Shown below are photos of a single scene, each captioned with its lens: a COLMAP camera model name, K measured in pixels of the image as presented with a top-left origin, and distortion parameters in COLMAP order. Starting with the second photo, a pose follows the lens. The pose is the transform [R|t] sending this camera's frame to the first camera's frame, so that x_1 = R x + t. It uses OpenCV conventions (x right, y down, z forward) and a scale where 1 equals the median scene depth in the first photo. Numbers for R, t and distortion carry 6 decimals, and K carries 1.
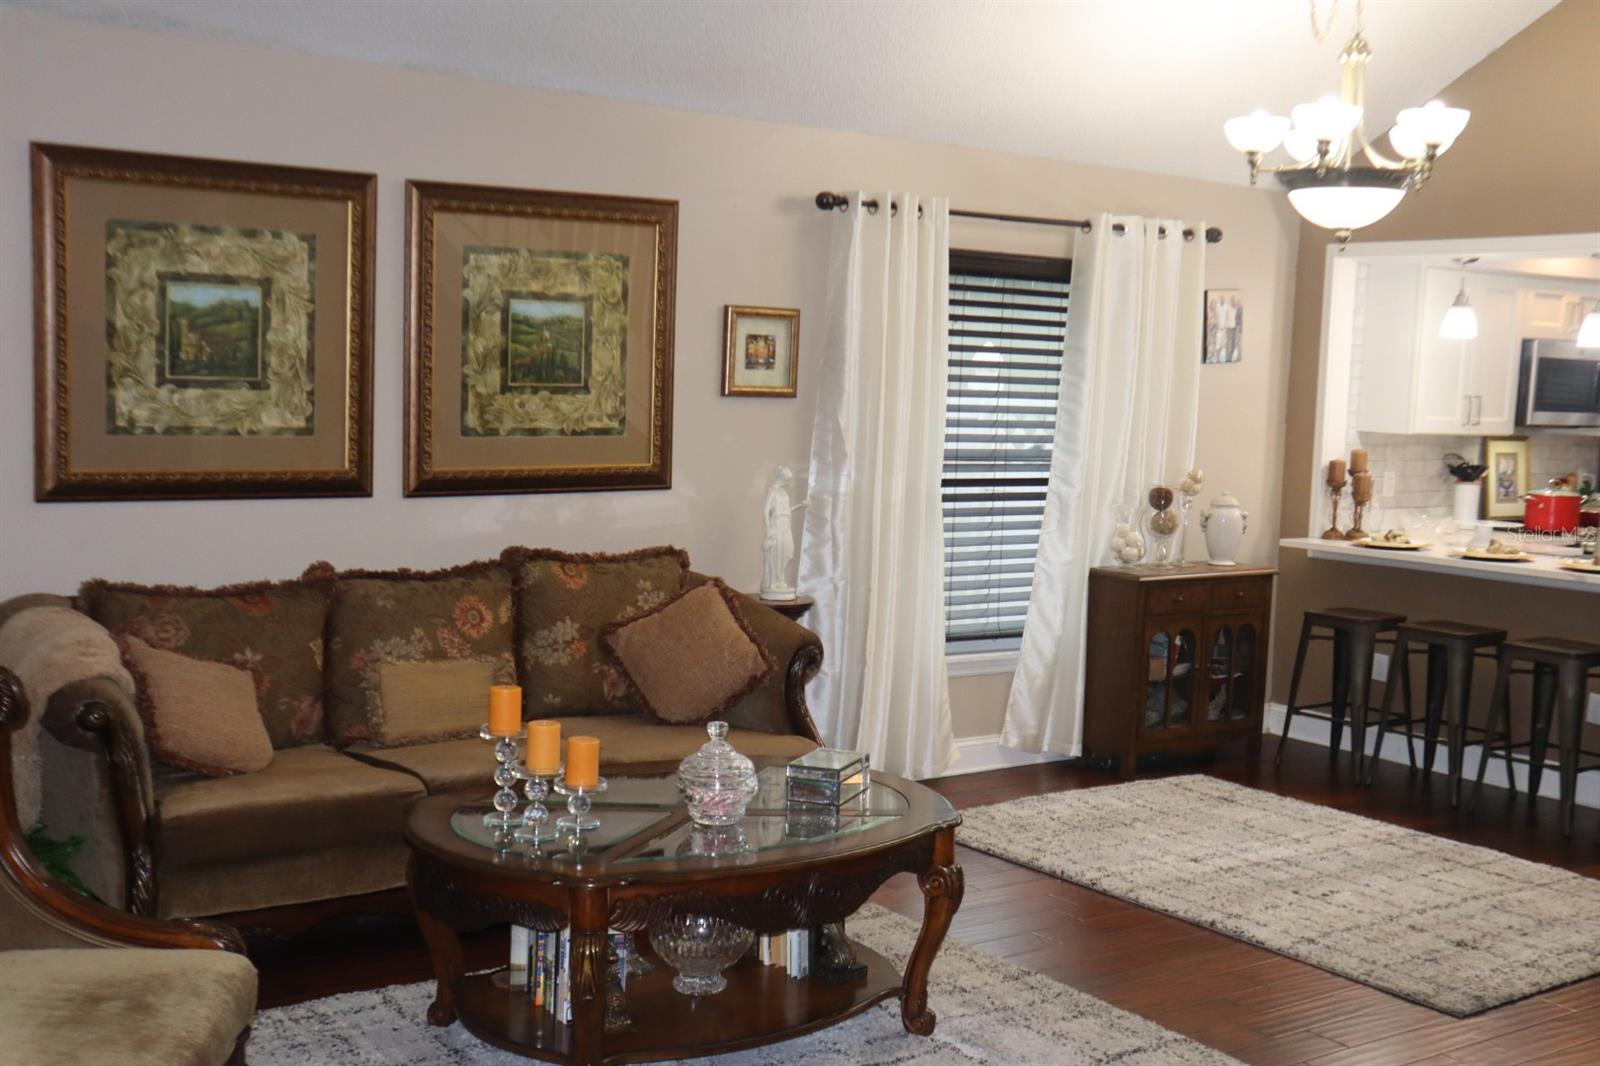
lens RADIAL K [[1791.9, 0, 812.2], [0, 1791.9, 543.4], [0, 0, 1]] dist [0.033991, 0.000000]
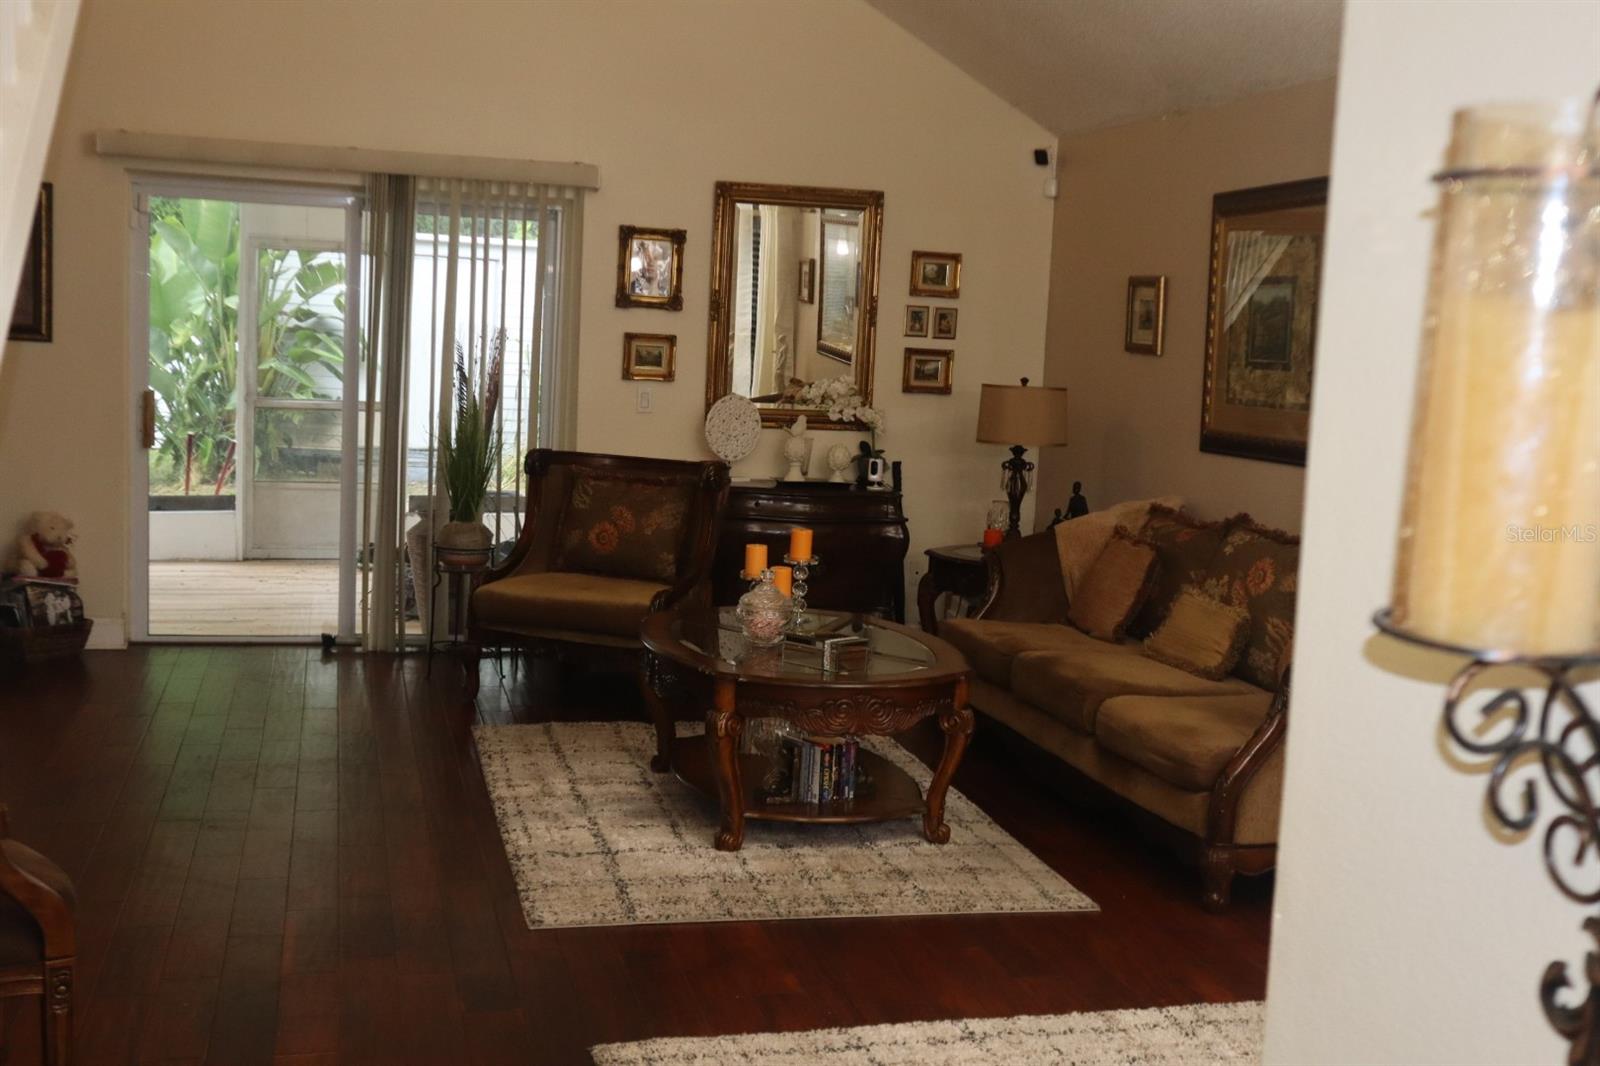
lens RADIAL K [[1791.9, 0, 796.1], [0, 1791.9, 483.9], [0, 0, 1]] dist [0.033991, 0.000000]
pose [[-0.367469, 0.017007, -0.929880, 0.937905], [-0.161939, 0.983389, 0.081981, -0.058044], [0.915829, 0.180709, -0.358611, 1.167661]]
